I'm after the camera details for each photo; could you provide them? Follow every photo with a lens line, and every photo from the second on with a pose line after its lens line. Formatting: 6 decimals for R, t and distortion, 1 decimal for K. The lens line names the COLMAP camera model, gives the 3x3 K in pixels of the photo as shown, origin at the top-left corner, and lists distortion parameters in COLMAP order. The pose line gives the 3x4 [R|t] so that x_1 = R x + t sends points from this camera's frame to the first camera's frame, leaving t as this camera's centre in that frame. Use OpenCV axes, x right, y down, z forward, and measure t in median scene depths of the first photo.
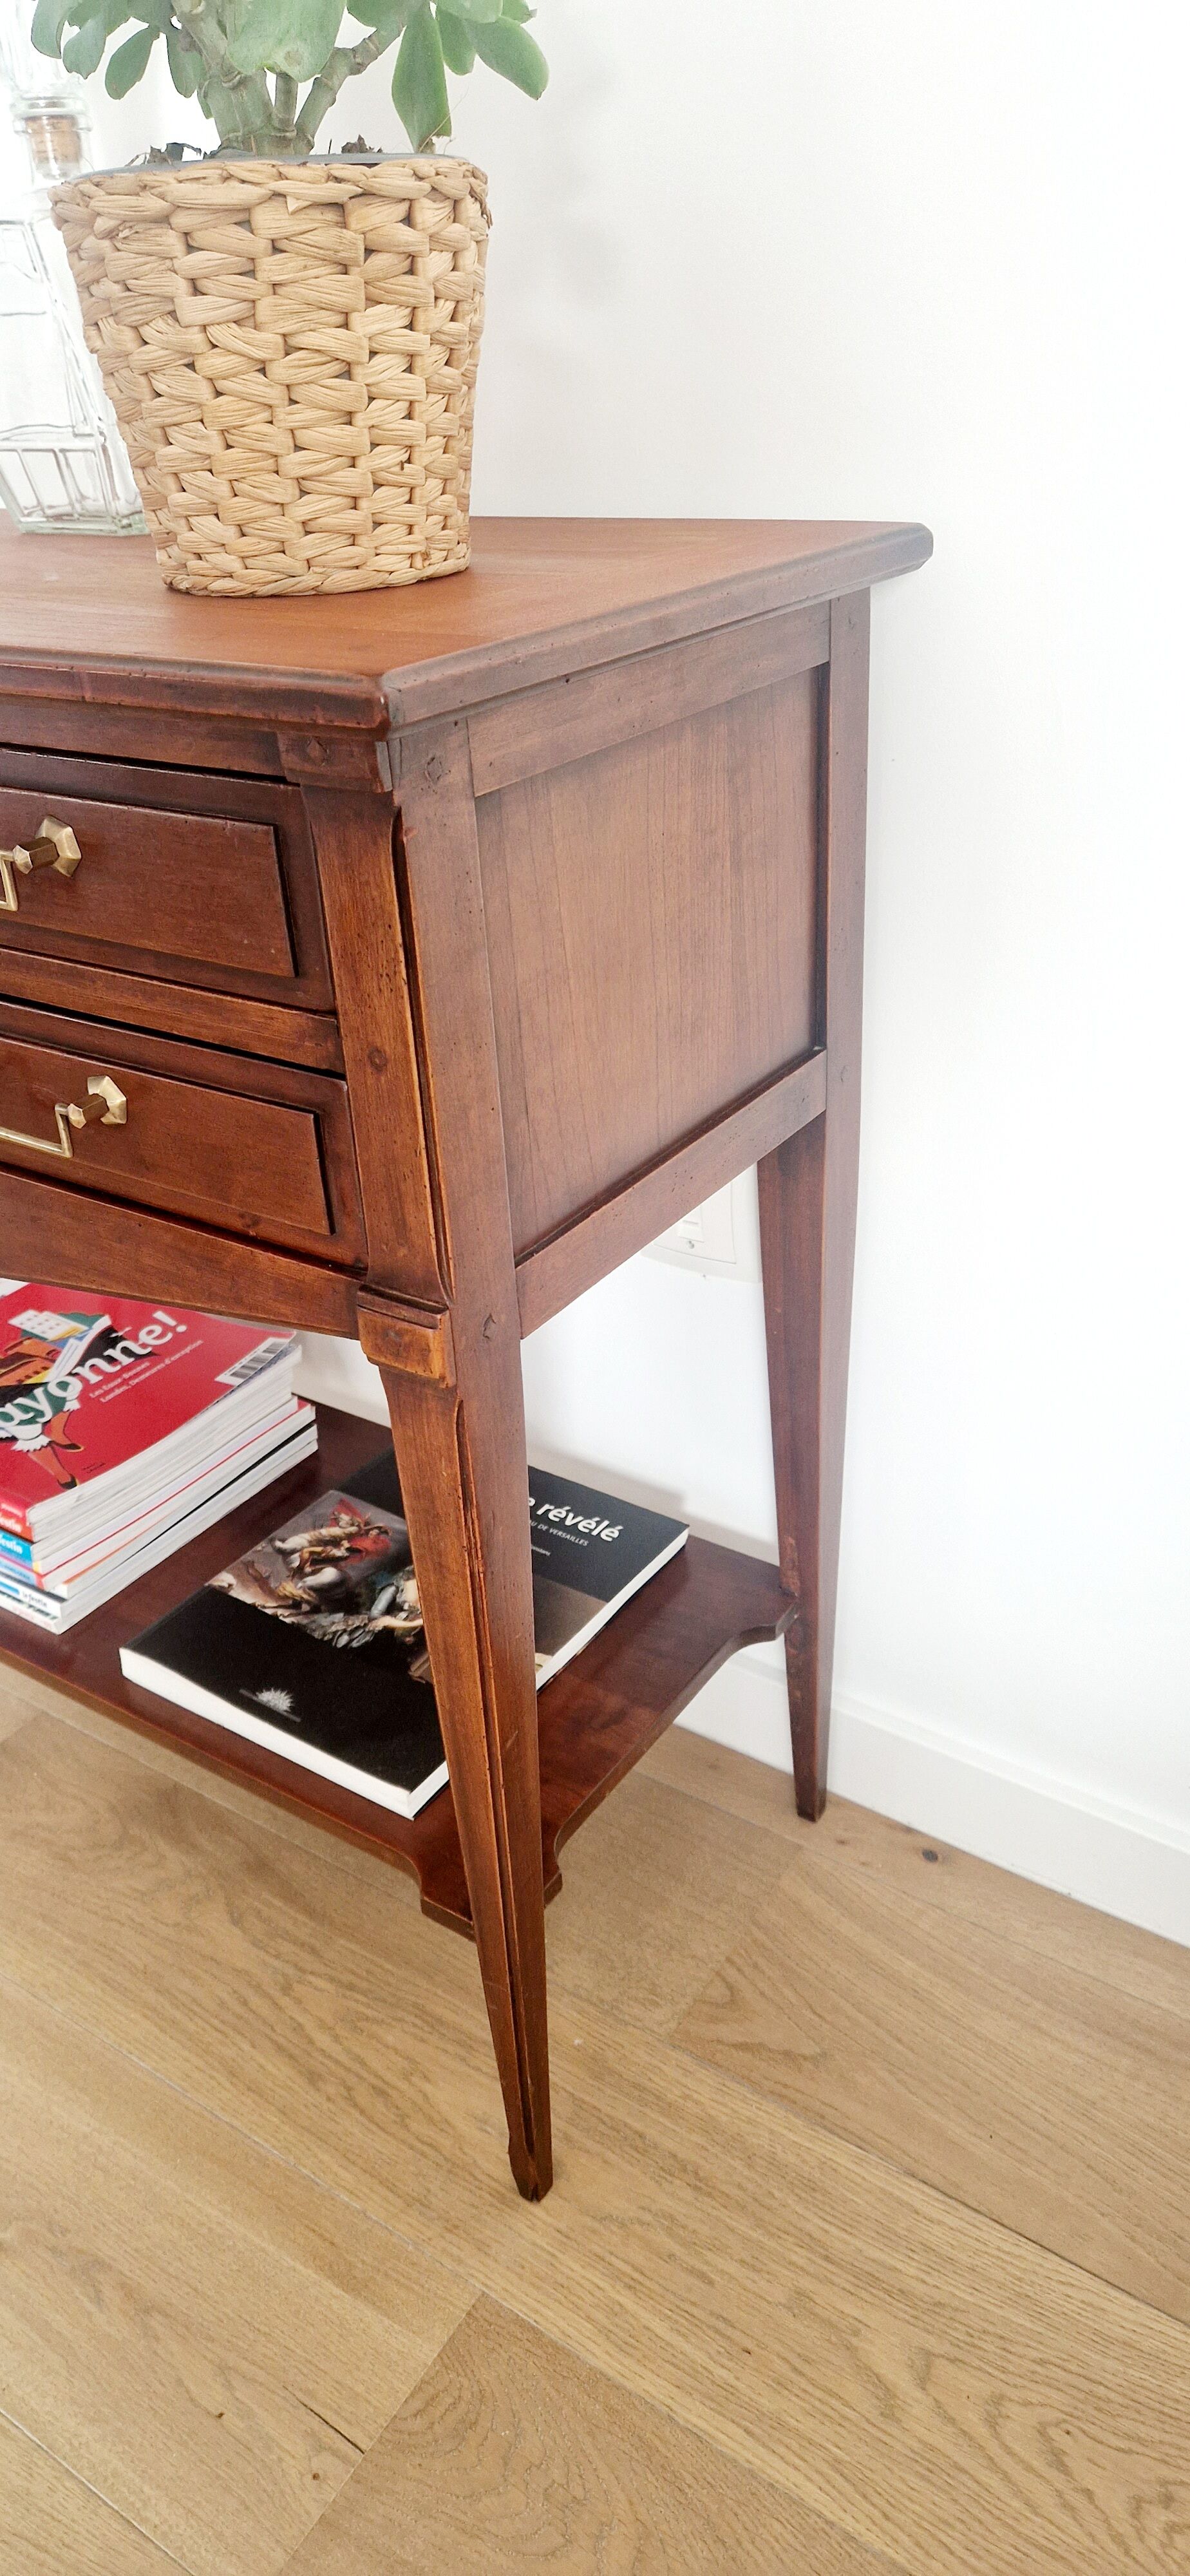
lens RADIAL K [[1744.5, 0, 578.8], [0, 1744.5, 1296.2], [0, 0, 1]] dist [0.071948, -0.063414]
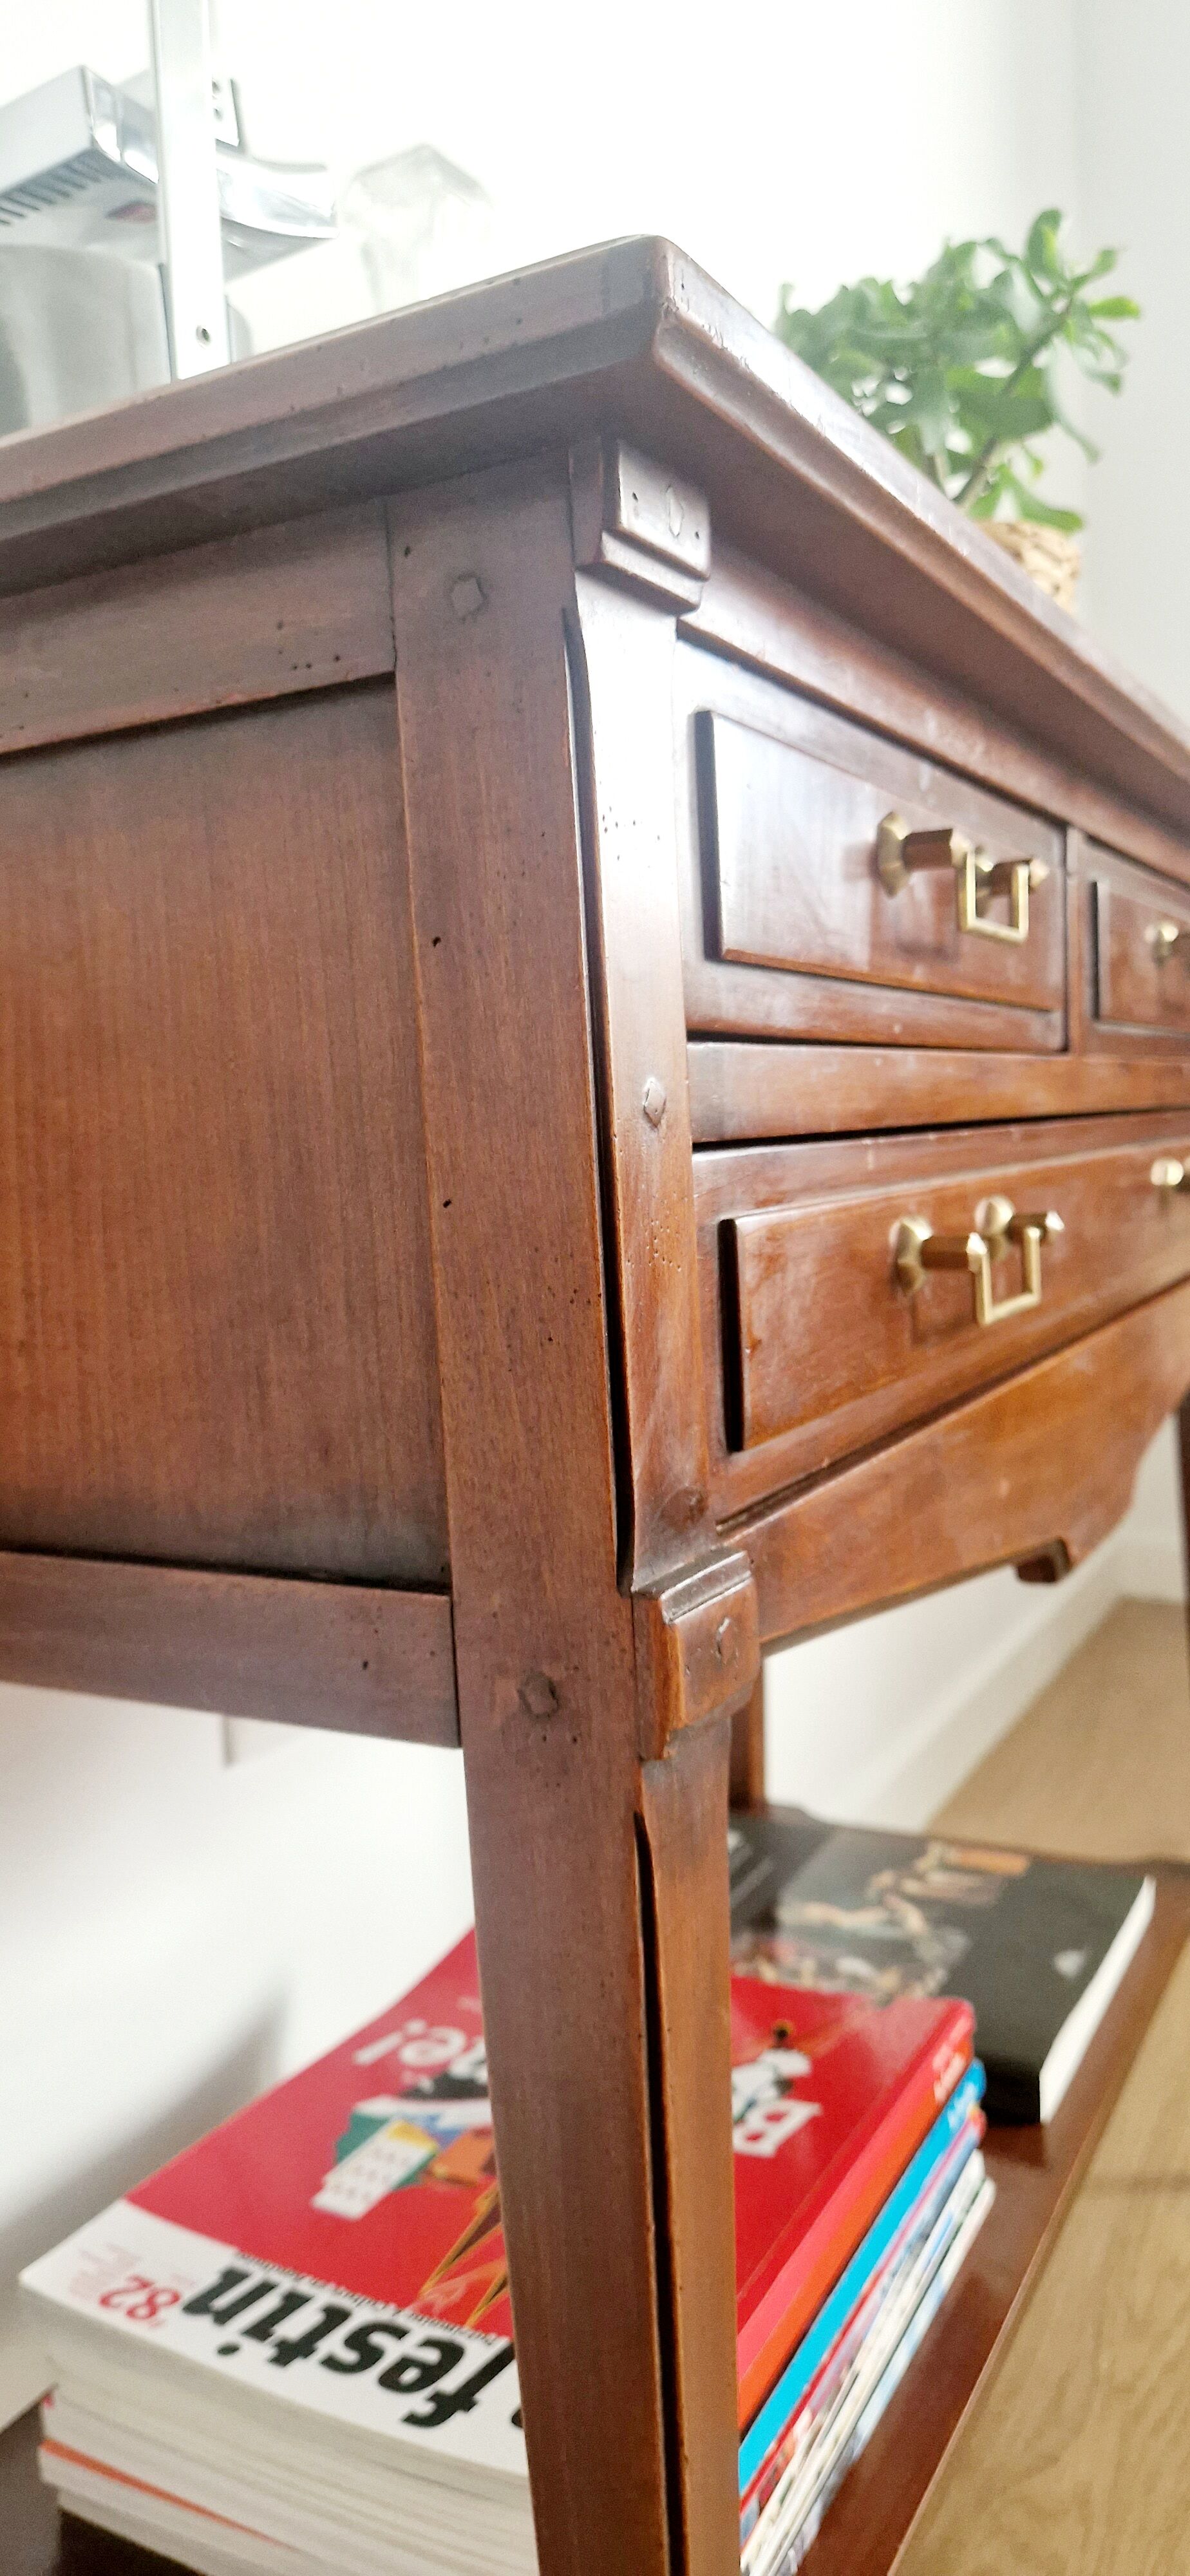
lens RADIAL K [[1744.5, 0, 564.0], [0, 1744.5, 1311.4], [0, 0, 1]] dist [0.071948, -0.063414]
pose [[-0.084977, -0.043103, 0.995450, -1.099570], [0.537363, 0.839334, 0.082215, -0.280863], [-0.839059, 0.541904, -0.048162, 1.135888]]
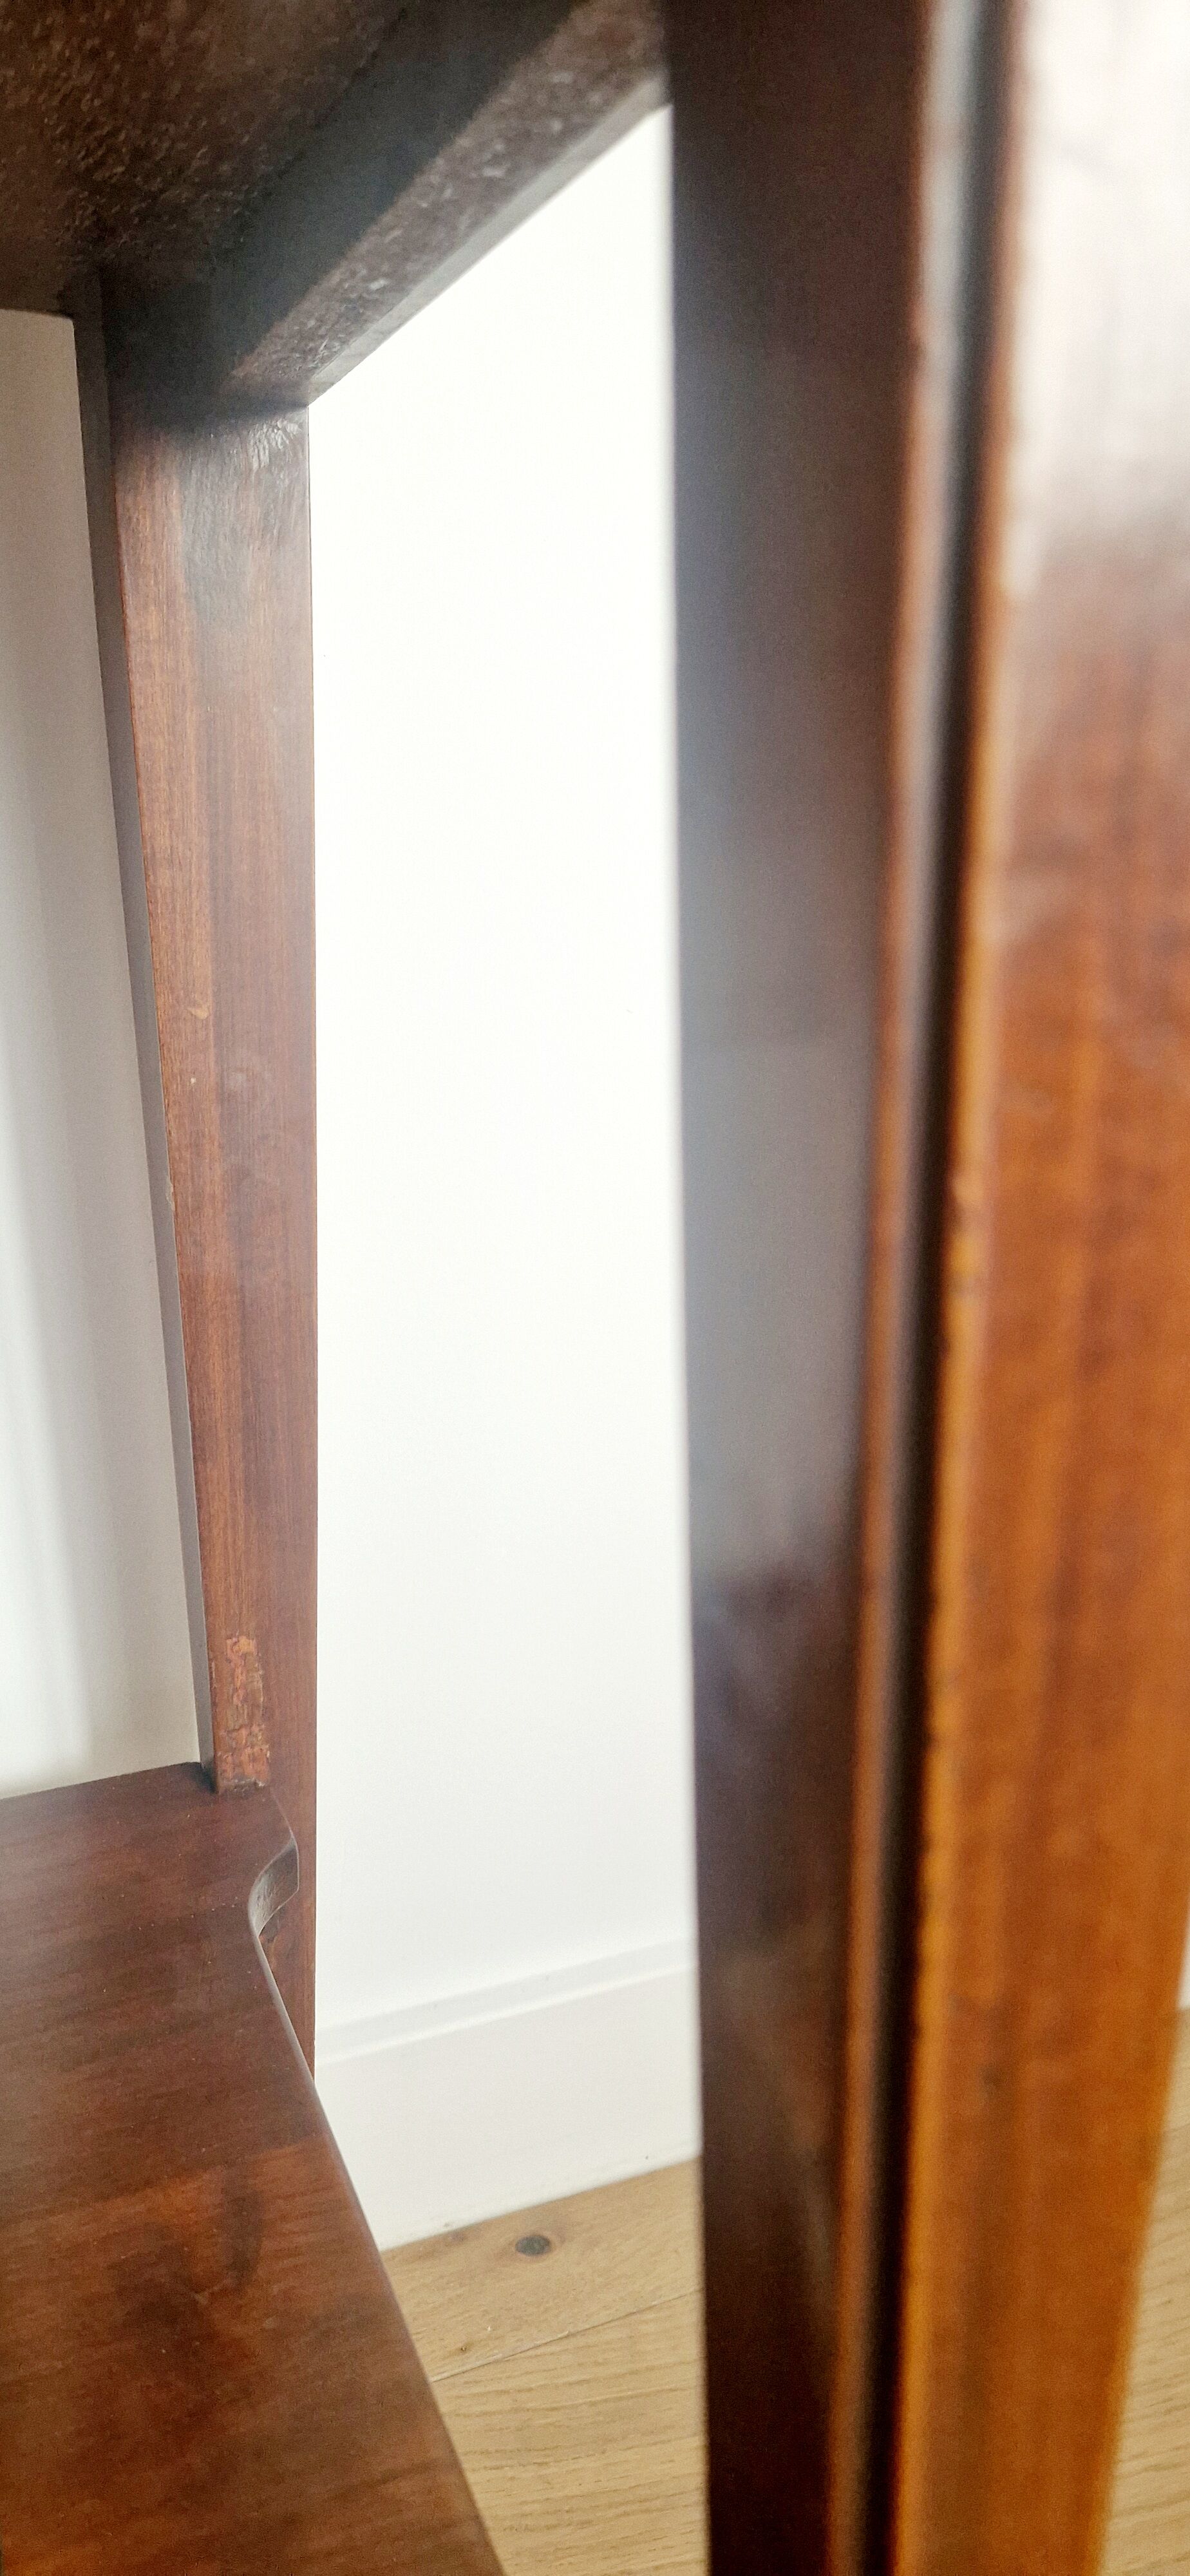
lens RADIAL K [[1744.5, 0, 599.7], [0, 1744.5, 1297.2], [0, 0, 1]] dist [0.071948, -0.063414]
pose [[0.535316, -0.150540, 0.831129, -0.196559], [0.369297, 0.926670, -0.070013, 0.137948], [-0.759642, 0.344413, 0.551655, 0.754050]]
